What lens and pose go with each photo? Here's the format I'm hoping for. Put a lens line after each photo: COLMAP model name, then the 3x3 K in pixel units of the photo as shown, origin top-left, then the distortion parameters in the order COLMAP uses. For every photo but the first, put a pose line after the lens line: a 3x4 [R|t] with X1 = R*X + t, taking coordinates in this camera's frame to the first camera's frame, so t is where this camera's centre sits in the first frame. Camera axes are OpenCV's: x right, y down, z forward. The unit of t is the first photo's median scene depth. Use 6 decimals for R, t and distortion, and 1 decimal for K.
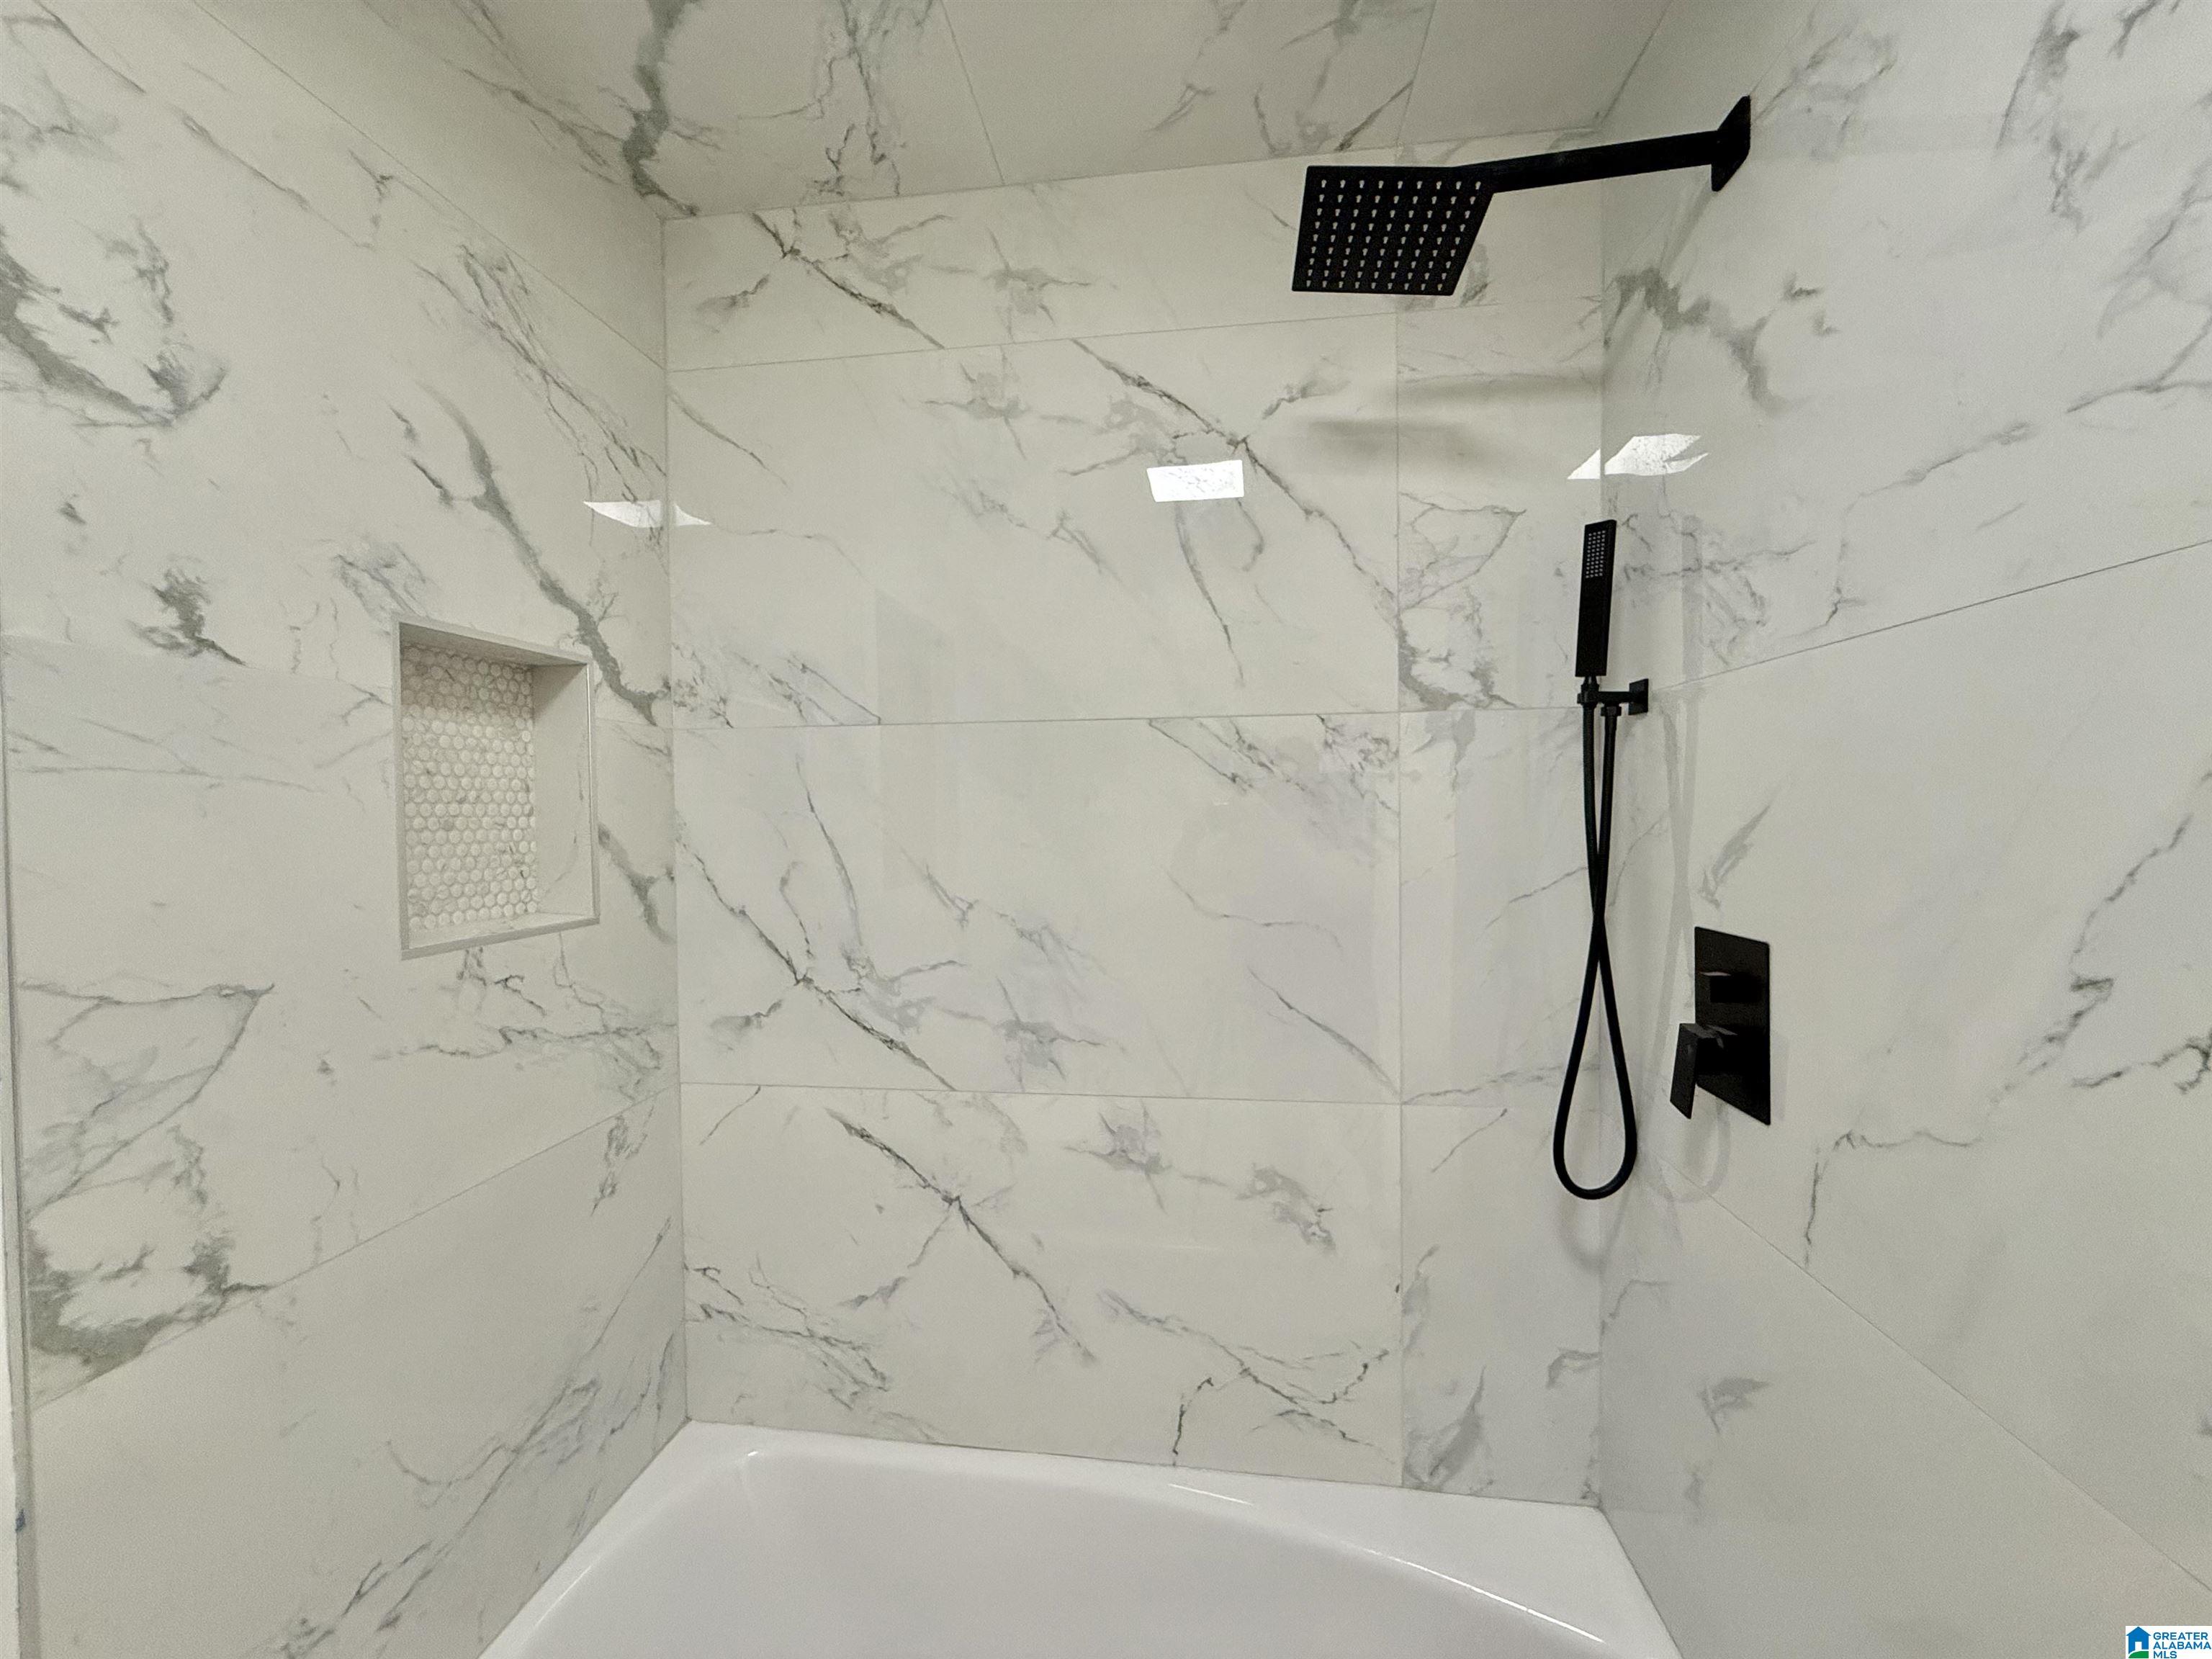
lens RADIAL K [[878.4, 0, 1108.3], [0, 878.4, 826.8], [0, 0, 1]] dist [0.001045, -0.000529]
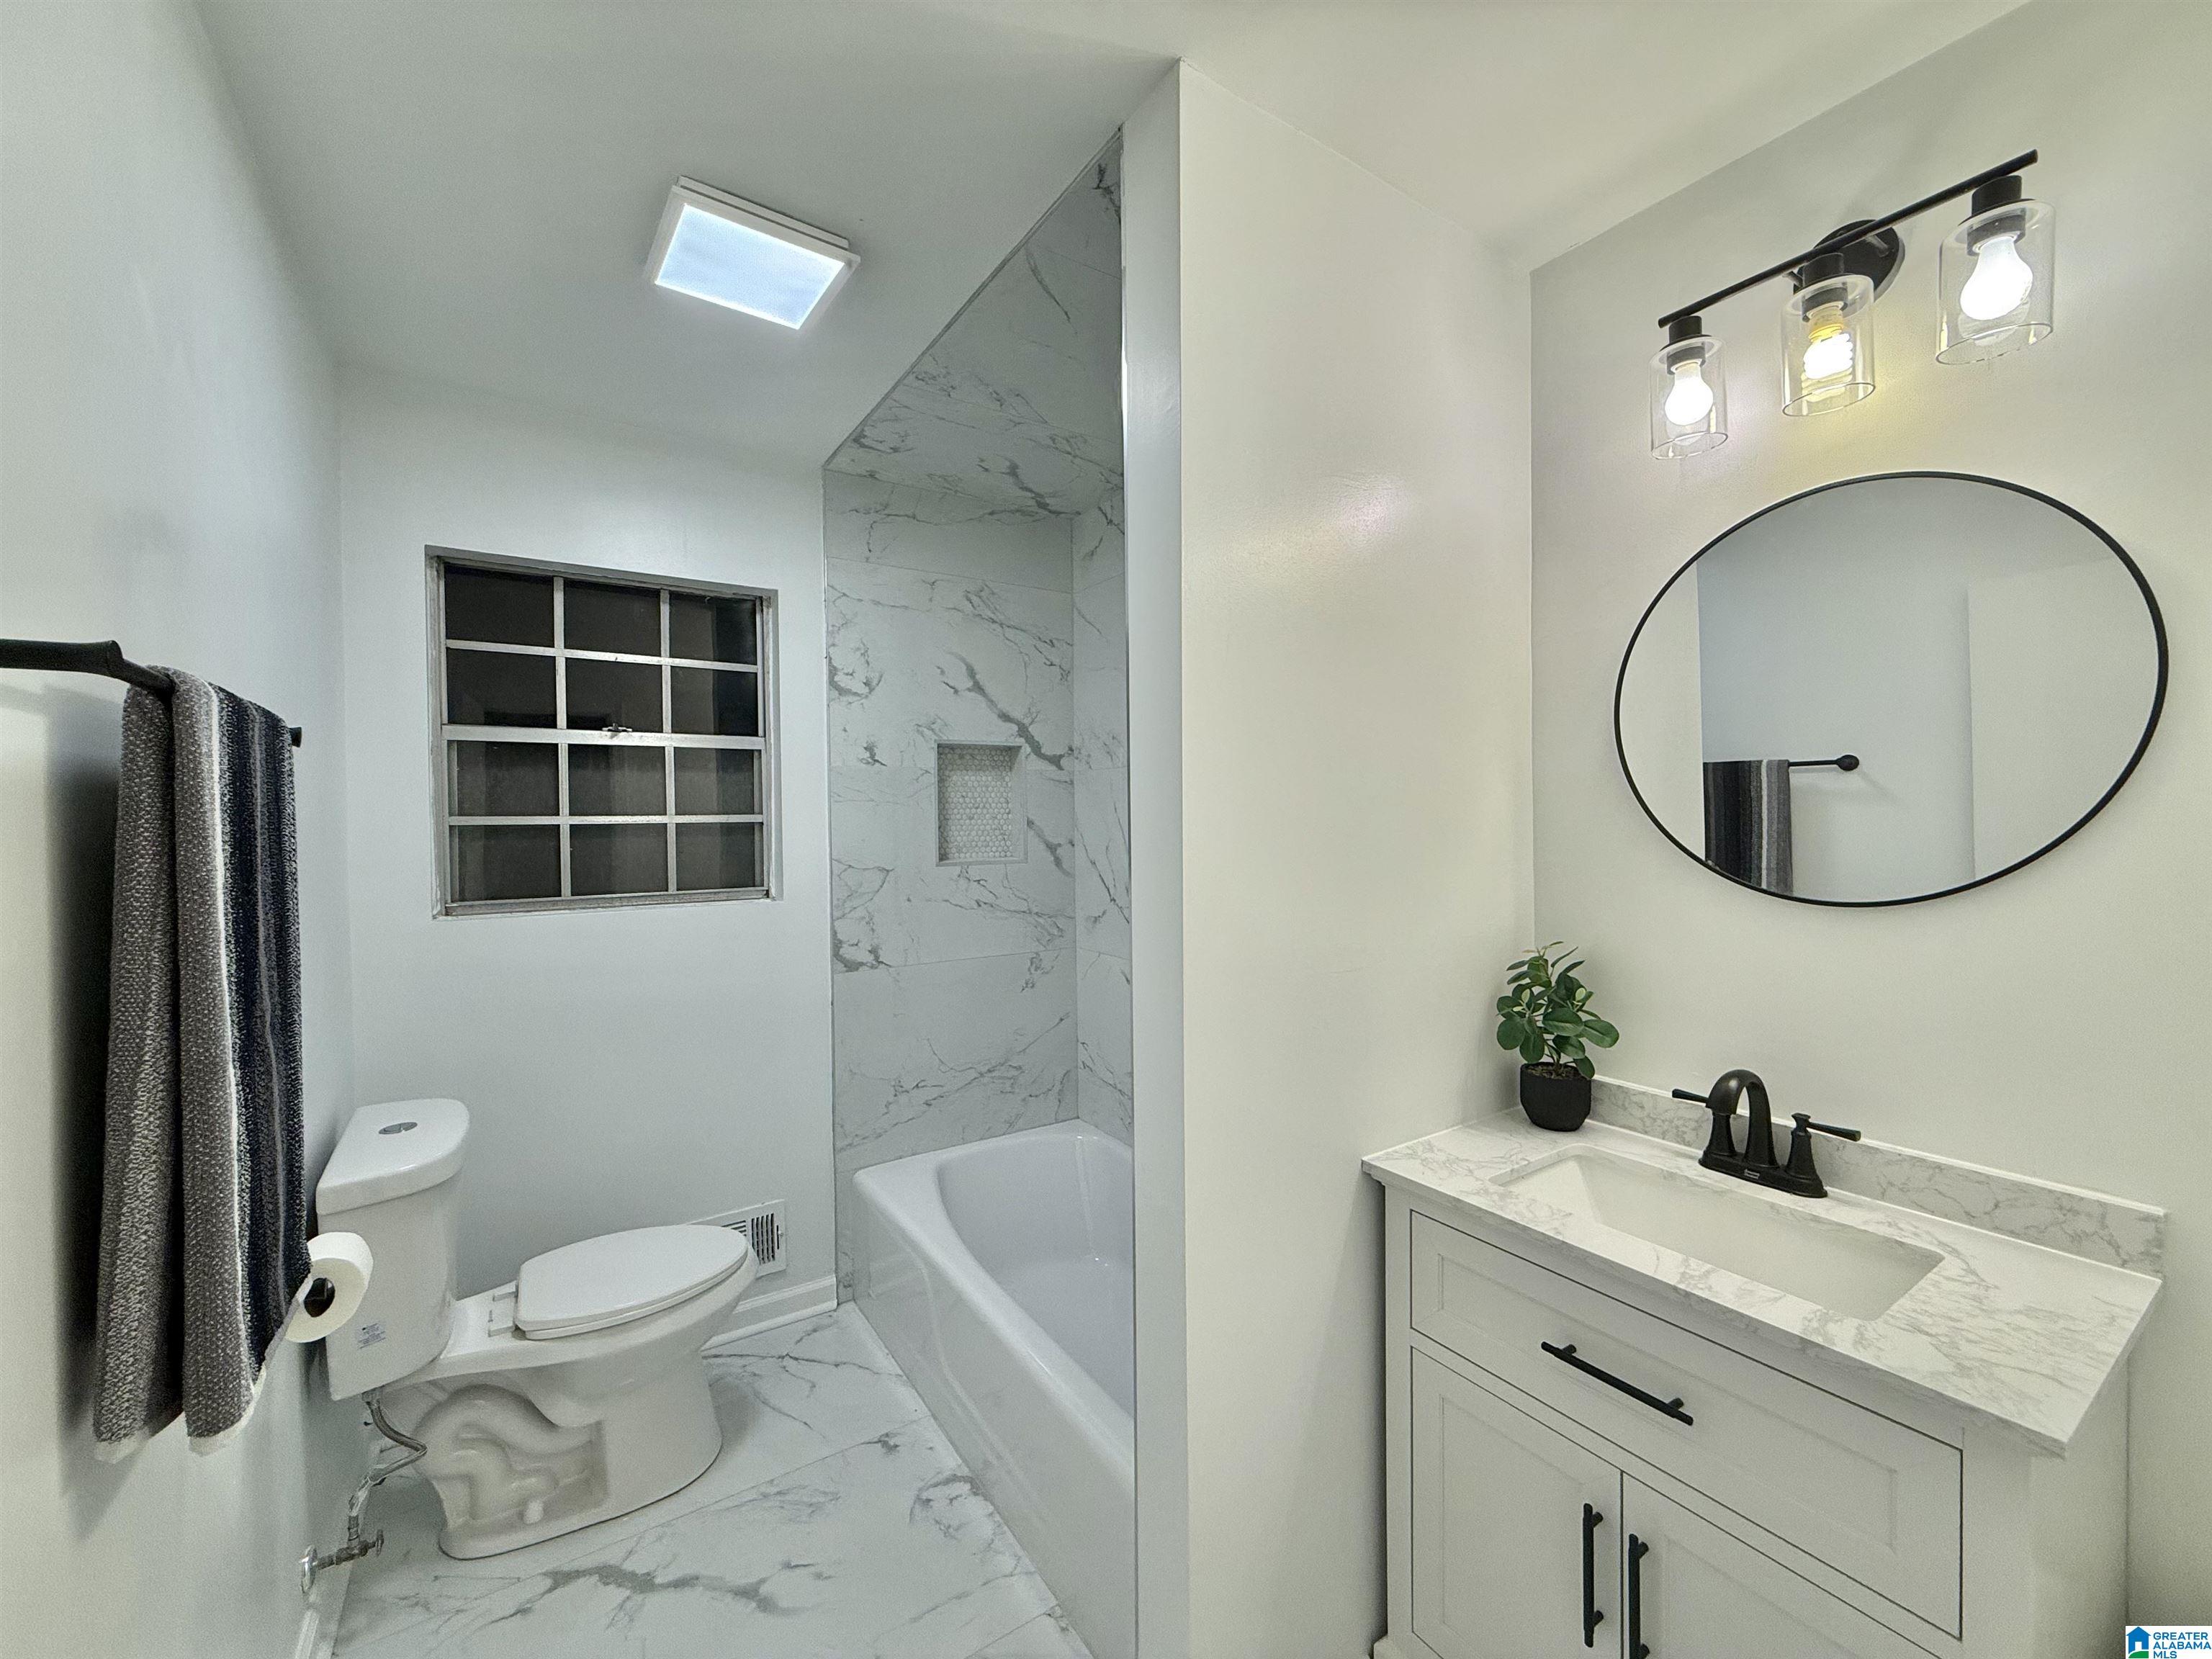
lens RADIAL K [[878.4, 0, 1106.6], [0, 878.4, 825.7], [0, 0, 1]] dist [0.001045, -0.000529]
pose [[0.650088, 0.010497, -0.759787, 1.232598], [-0.009668, 0.999938, 0.005543, 0.002714], [0.759798, 0.003742, 0.650149, -0.285656]]
